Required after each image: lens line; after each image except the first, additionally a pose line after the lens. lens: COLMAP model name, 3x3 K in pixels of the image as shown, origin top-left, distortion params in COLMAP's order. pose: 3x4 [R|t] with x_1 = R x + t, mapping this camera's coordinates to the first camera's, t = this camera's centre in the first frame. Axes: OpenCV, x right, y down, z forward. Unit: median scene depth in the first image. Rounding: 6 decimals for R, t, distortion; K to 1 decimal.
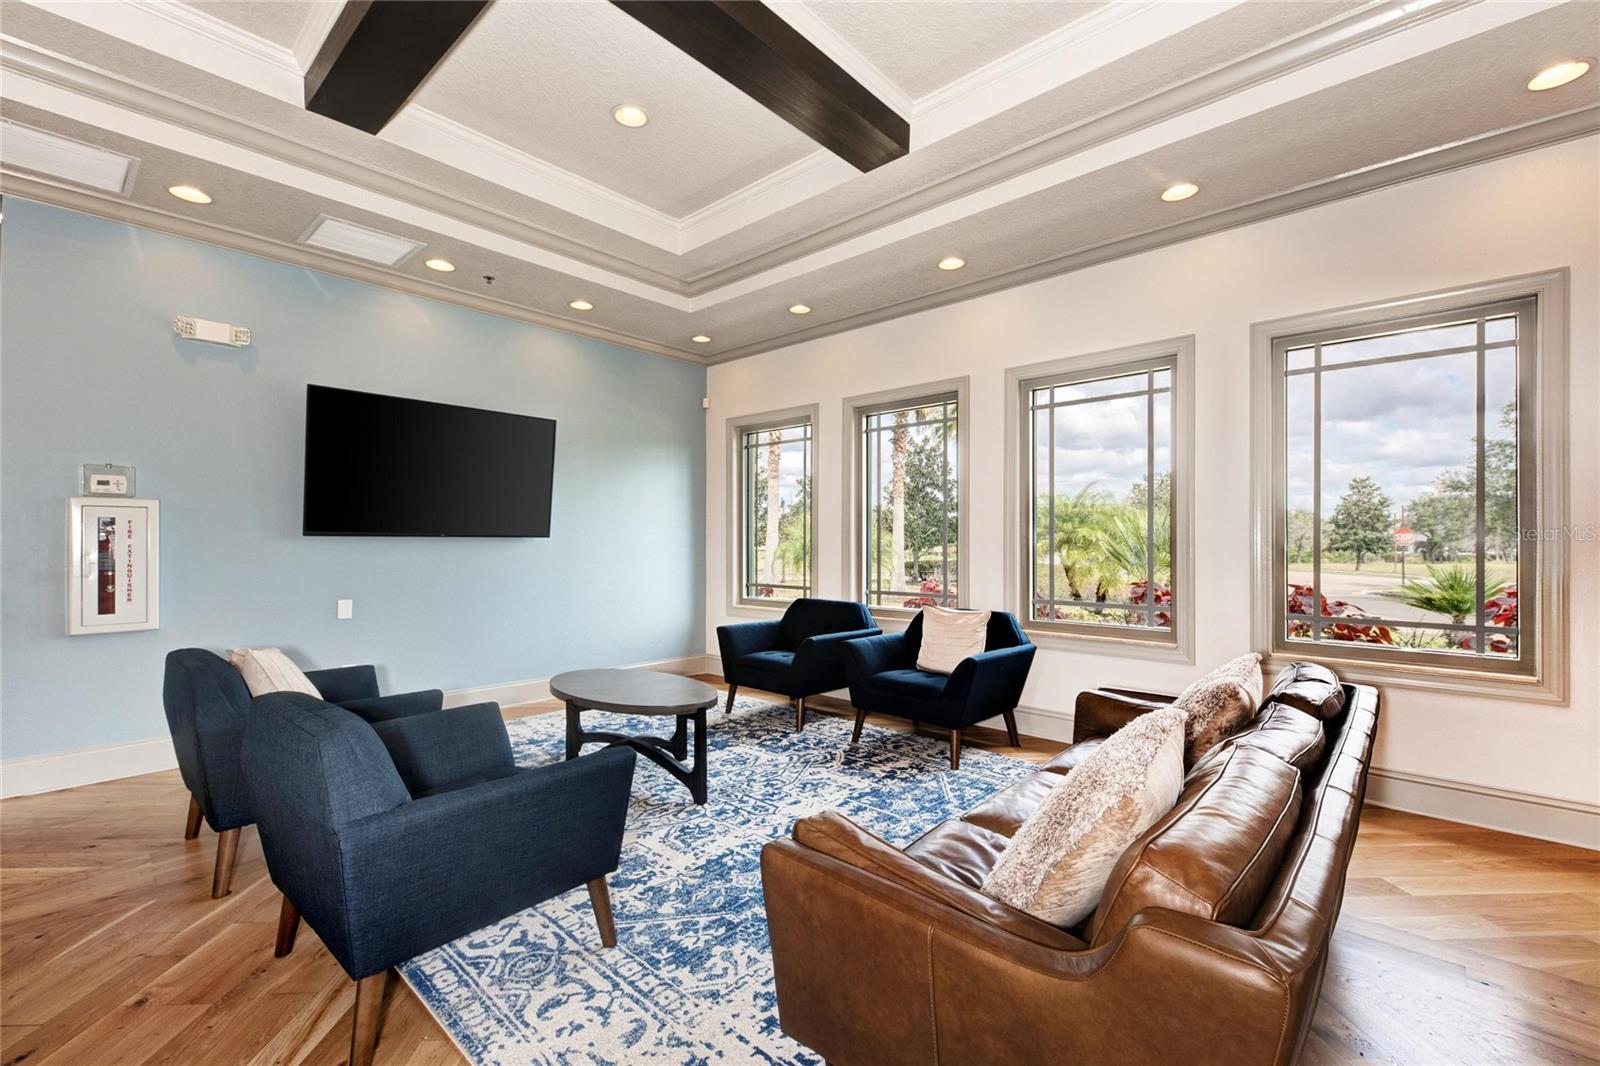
lens RADIAL K [[677.7, 0, 800.0], [0, 677.7, 533.0], [0, 0, 1]] dist [-0.023292, -0.000171]
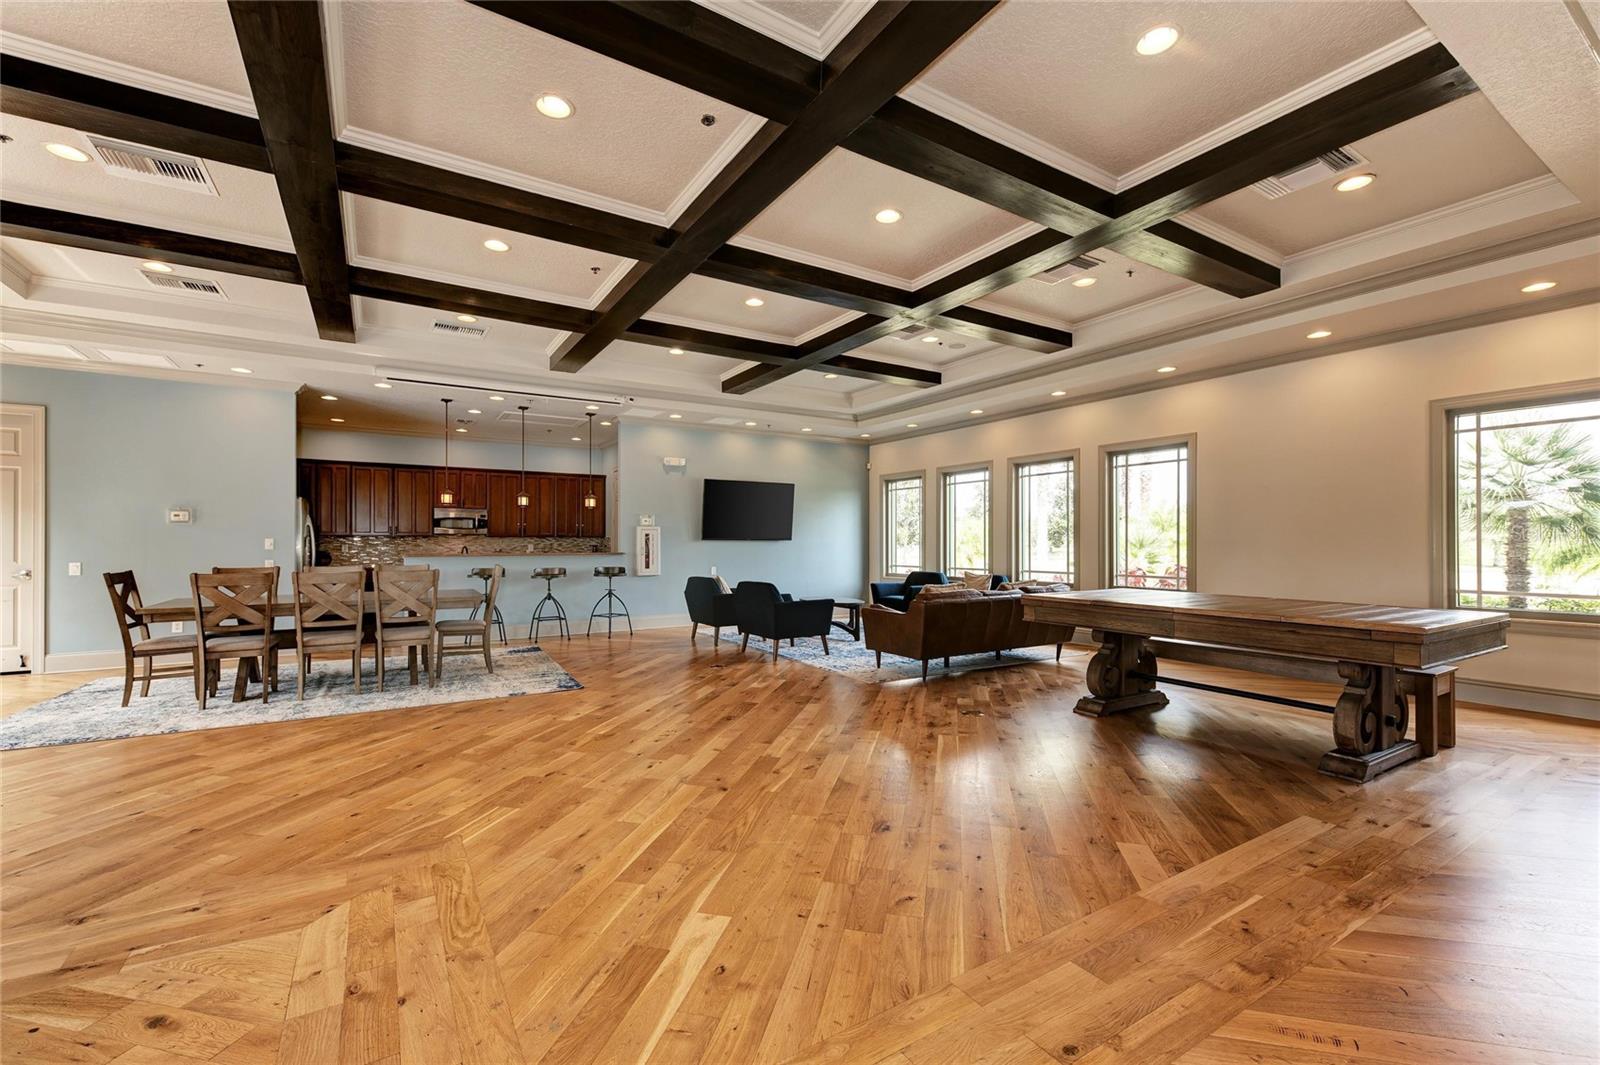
lens RADIAL K [[683.4, 0, 800.0], [0, 683.4, 532.5], [0, 0, 1]] dist [0.003092, 0.000227]
pose [[0.962116, -0.004307, -0.272605, 0.242232], [0.006515, 0.999953, 0.007196, -0.030501], [0.272561, -0.008699, 0.962099, -1.076763]]
